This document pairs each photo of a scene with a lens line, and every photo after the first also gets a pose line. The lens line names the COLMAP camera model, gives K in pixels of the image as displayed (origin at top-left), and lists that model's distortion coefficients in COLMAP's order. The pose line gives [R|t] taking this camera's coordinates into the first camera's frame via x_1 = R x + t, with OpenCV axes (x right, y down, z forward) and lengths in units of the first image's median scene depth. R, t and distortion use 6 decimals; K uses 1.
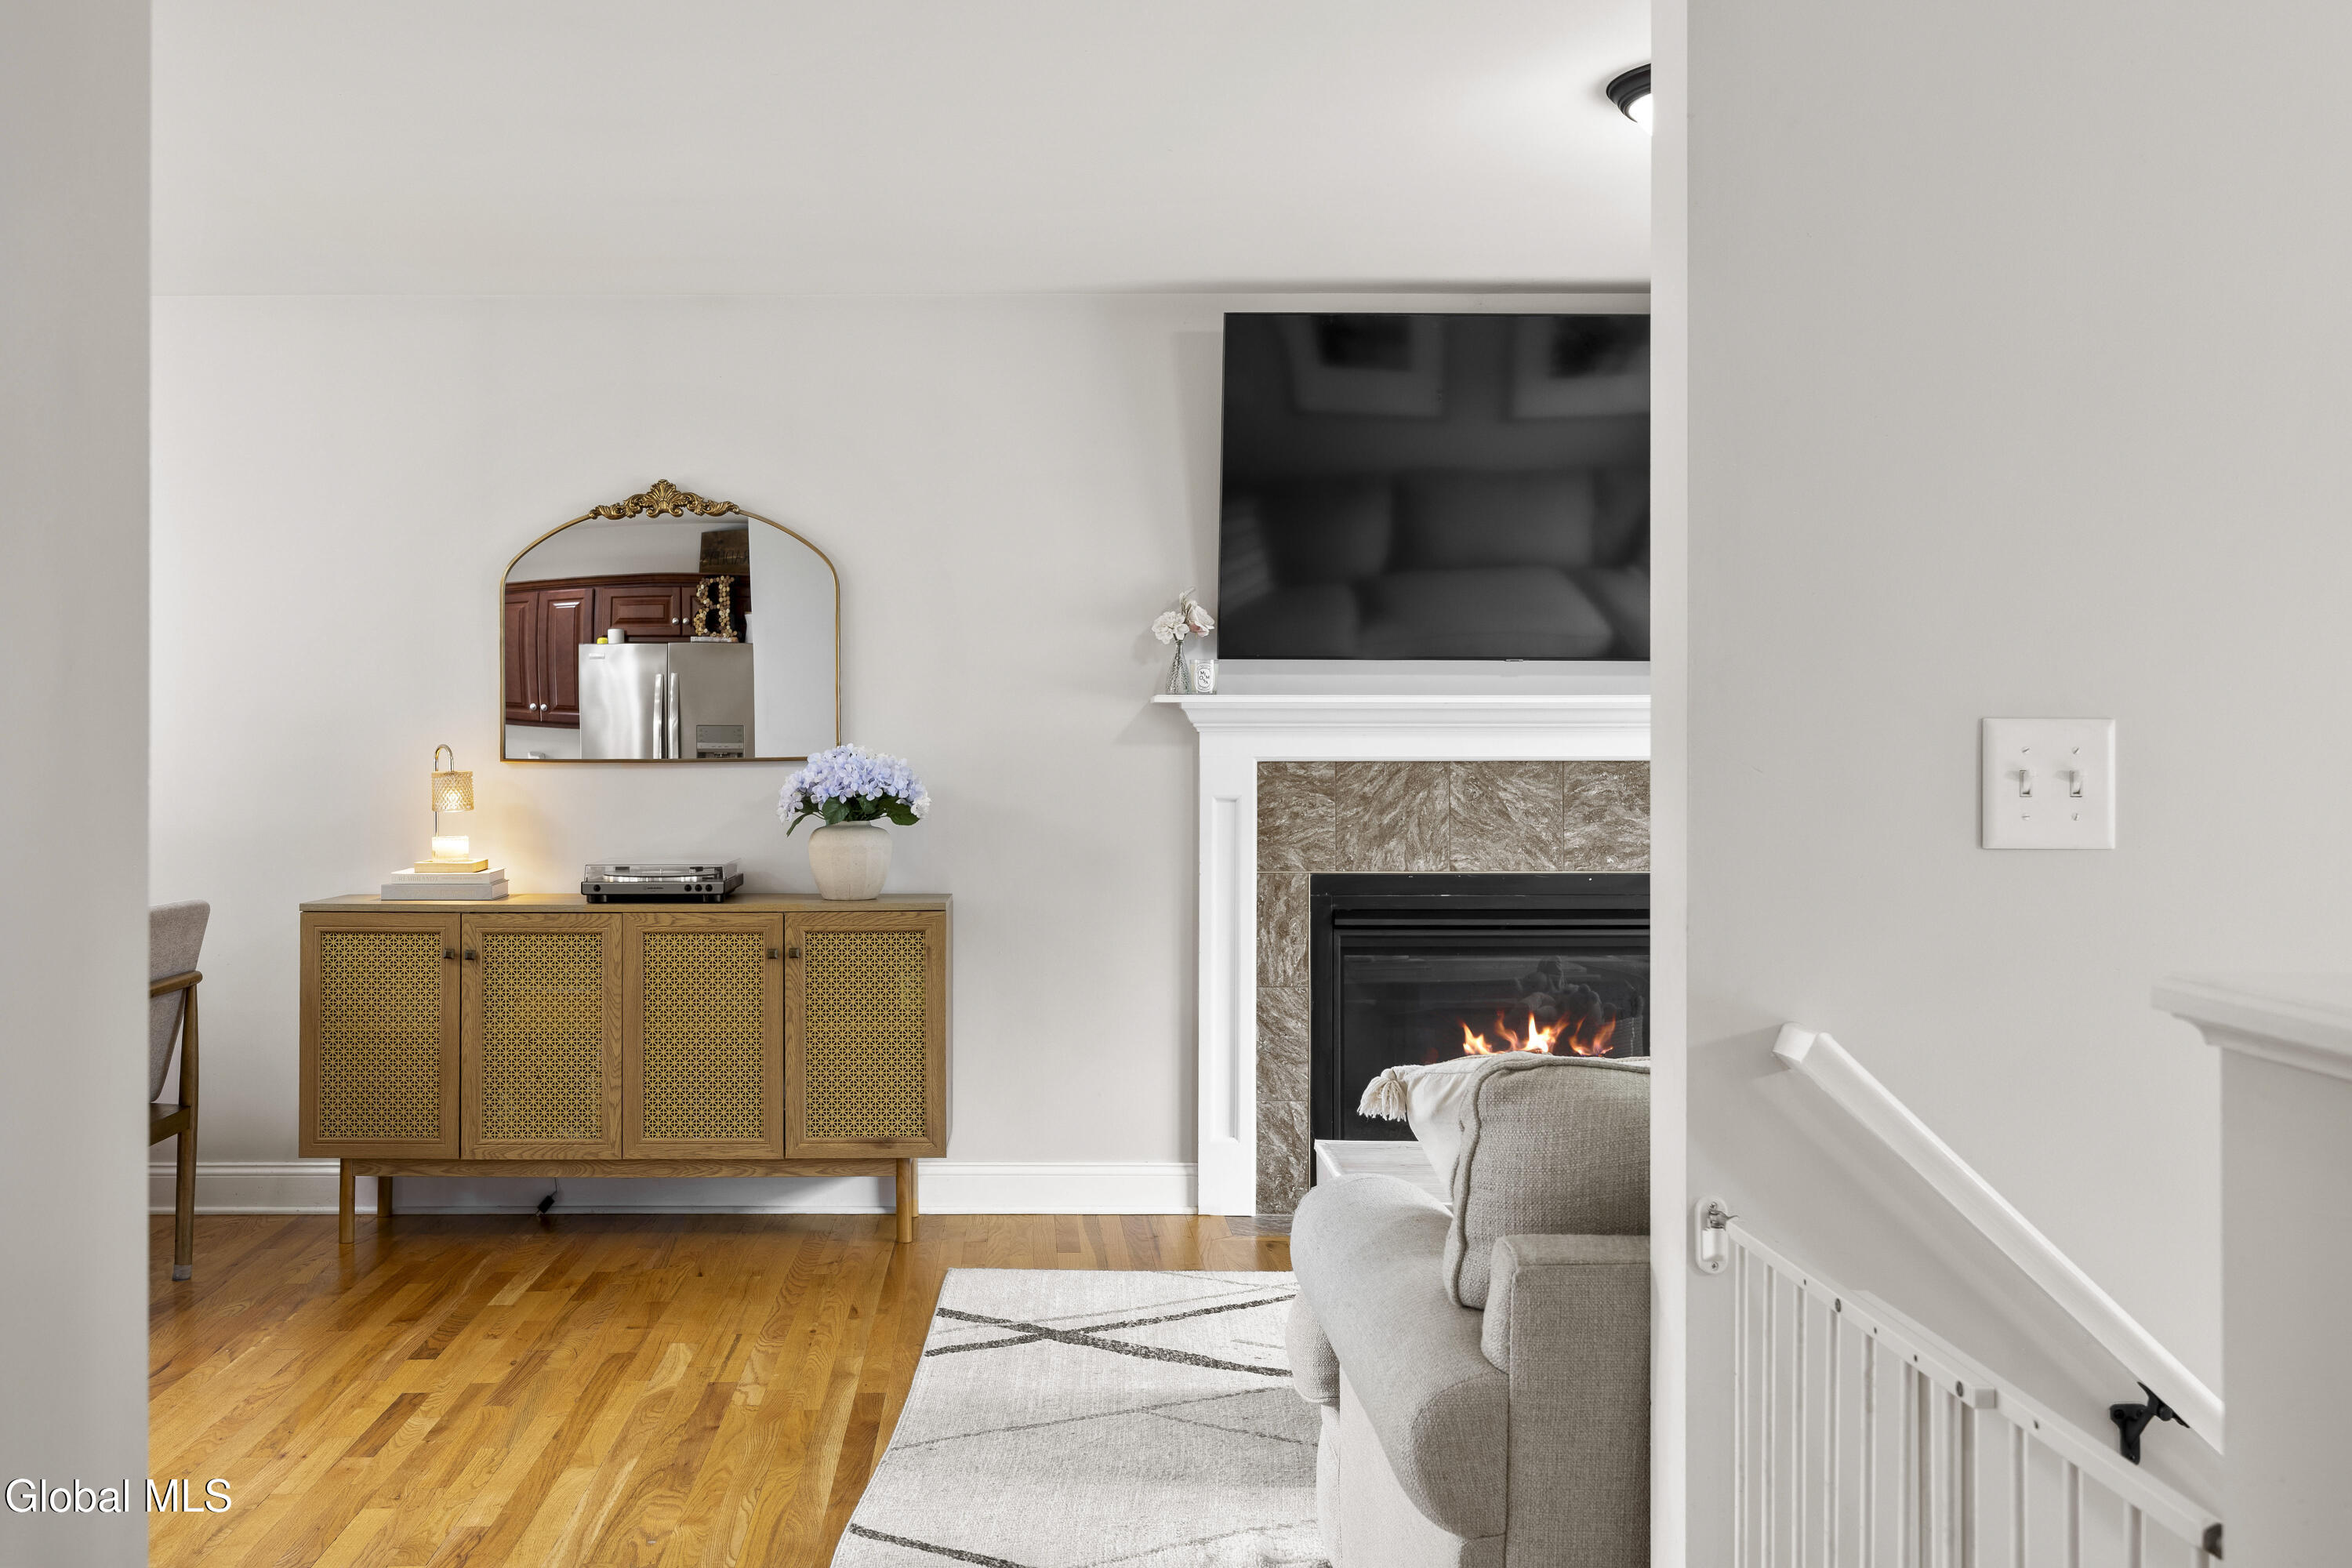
lens RADIAL K [[2232.4, 0, 1122.2], [0, 2232.4, 747.3], [0, 0, 1]] dist [-0.002162, 0.000000]
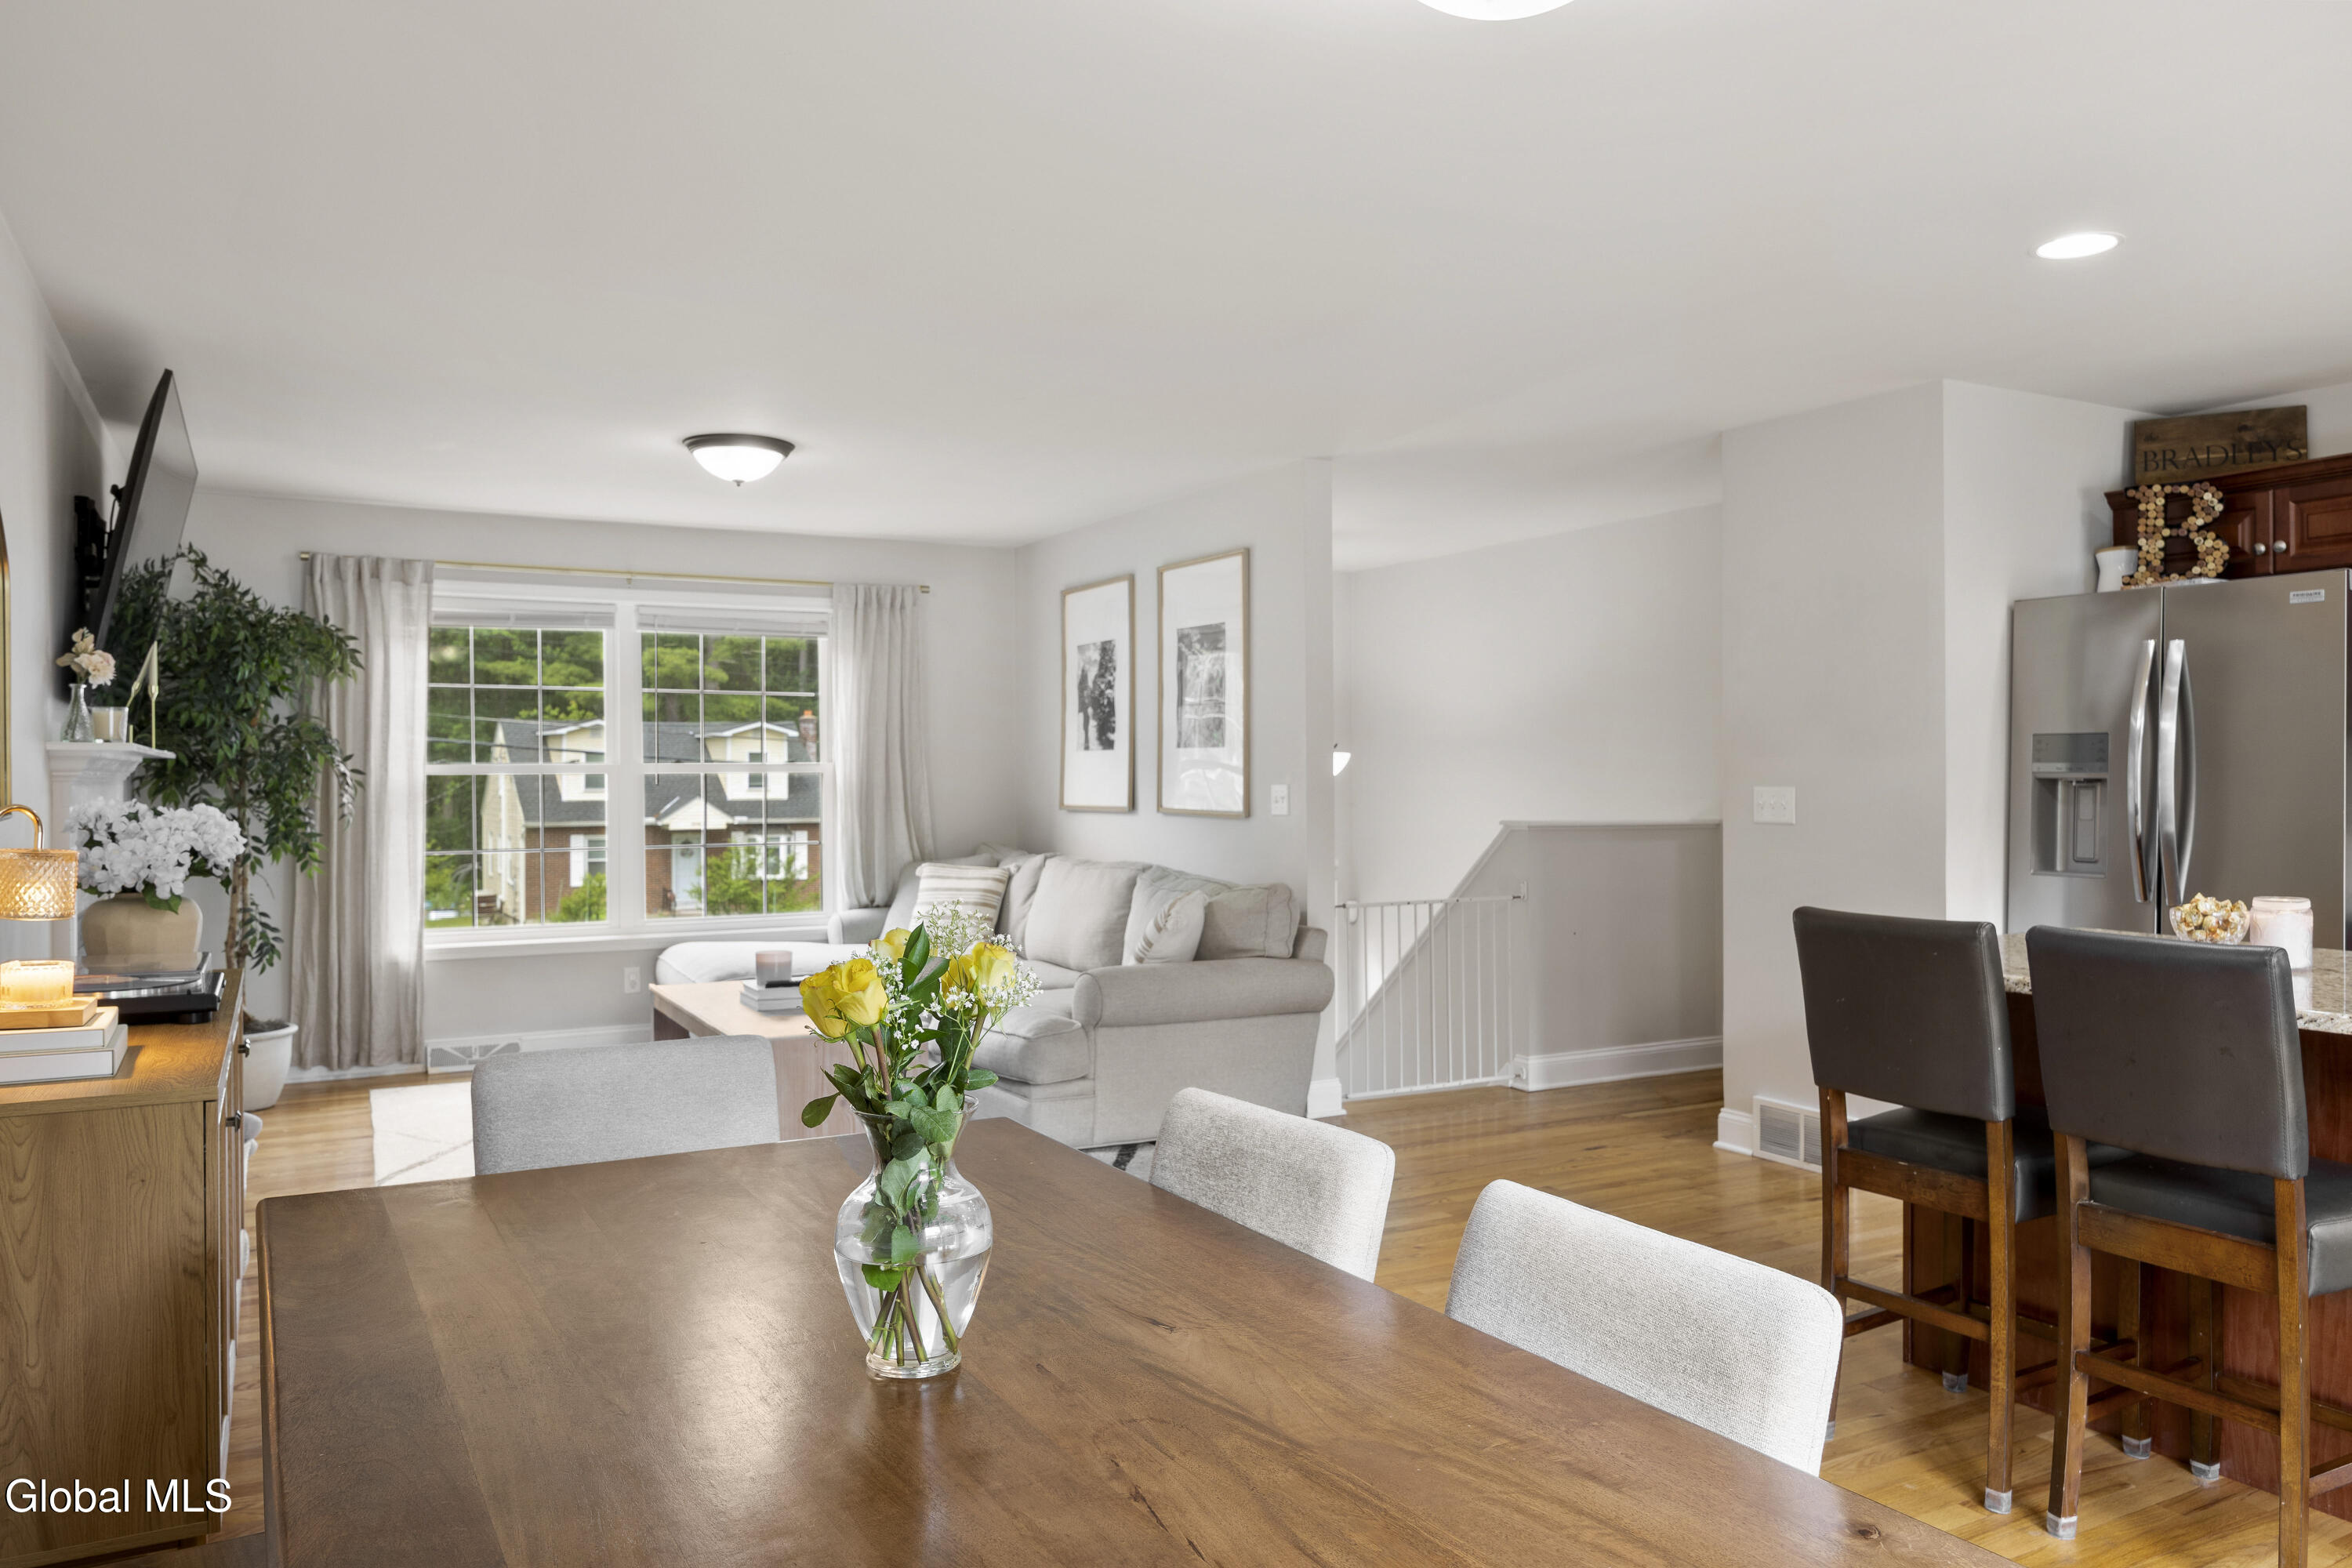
lens RADIAL K [[1655.8, 0, 1177.4], [0, 1655.8, 778.3], [0, 0, 1]] dist [-0.010246, 0.003579]
pose [[-0.486536, 0.000800, 0.873660, -0.805572], [-0.006661, 0.999967, -0.004625, -0.007862], [-0.873635, -0.008069, -0.486515, 0.927635]]
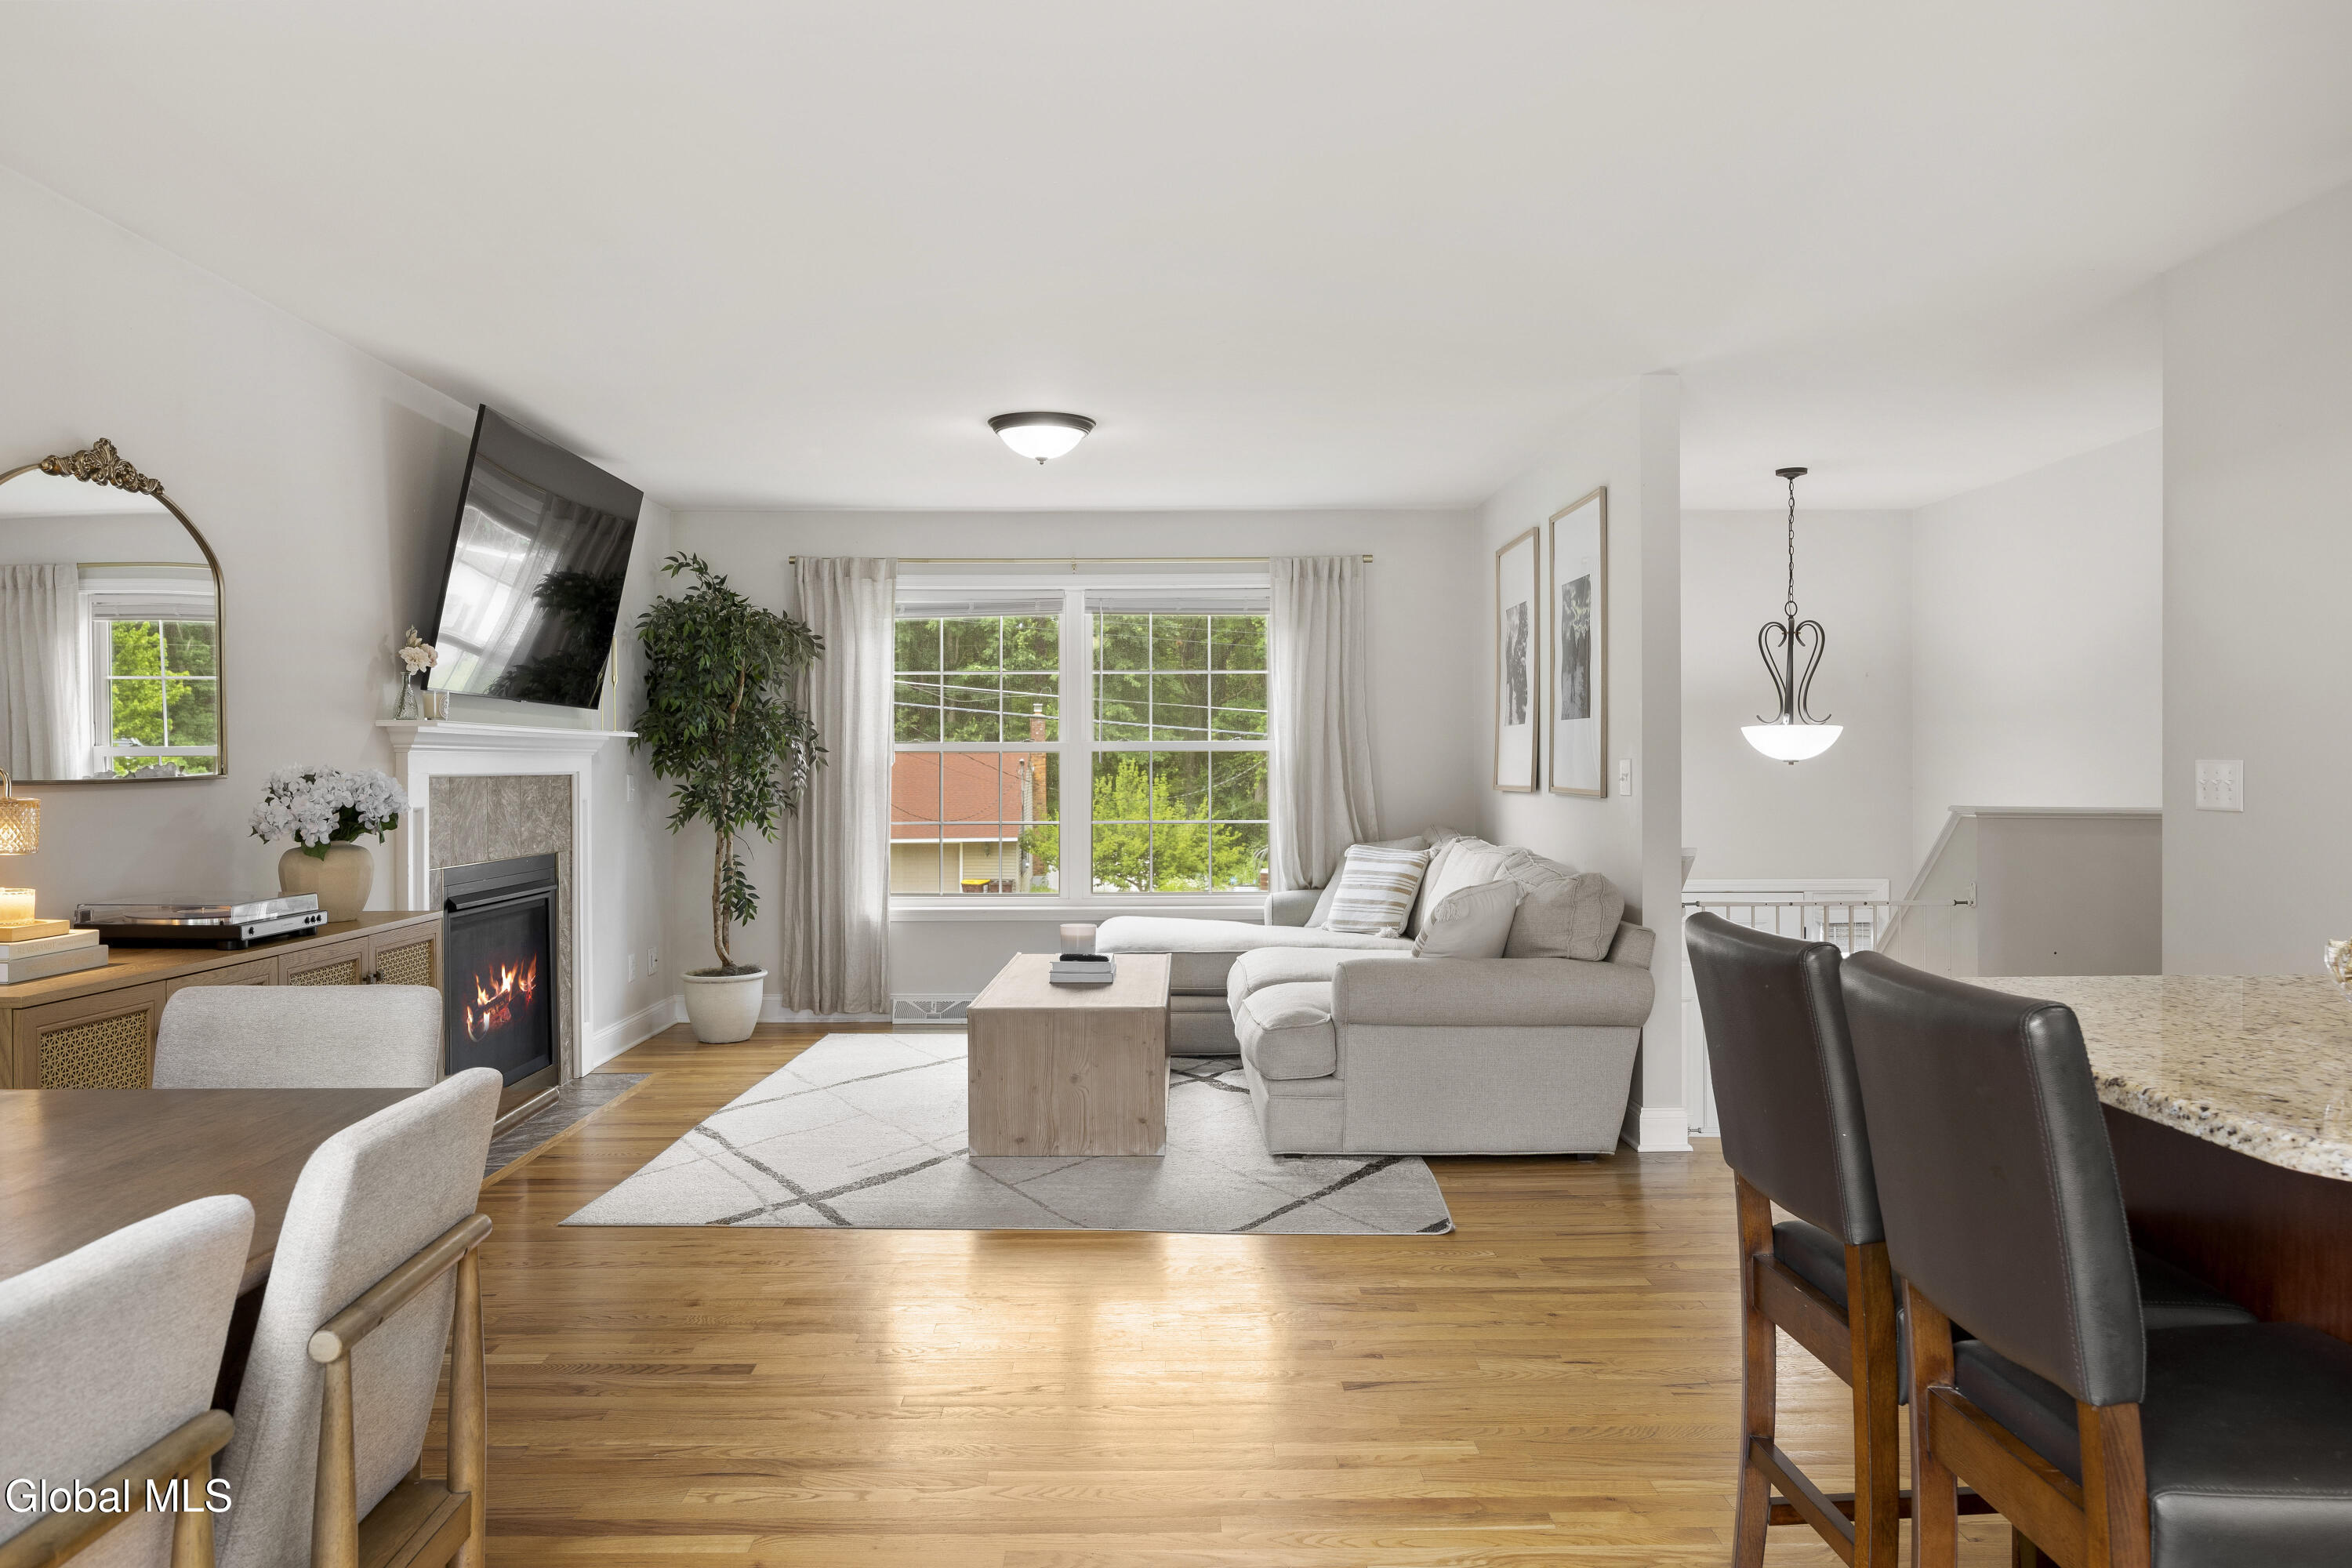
lens RADIAL K [[1655.8, 0, 1157.1], [0, 1655.8, 780.1], [0, 0, 1]] dist [-0.010246, 0.003579]
pose [[-0.005789, -0.007551, 0.999955, -0.818240], [-0.009182, 0.999930, 0.007497, -0.002342], [-0.999941, -0.009138, -0.005858, 0.616513]]
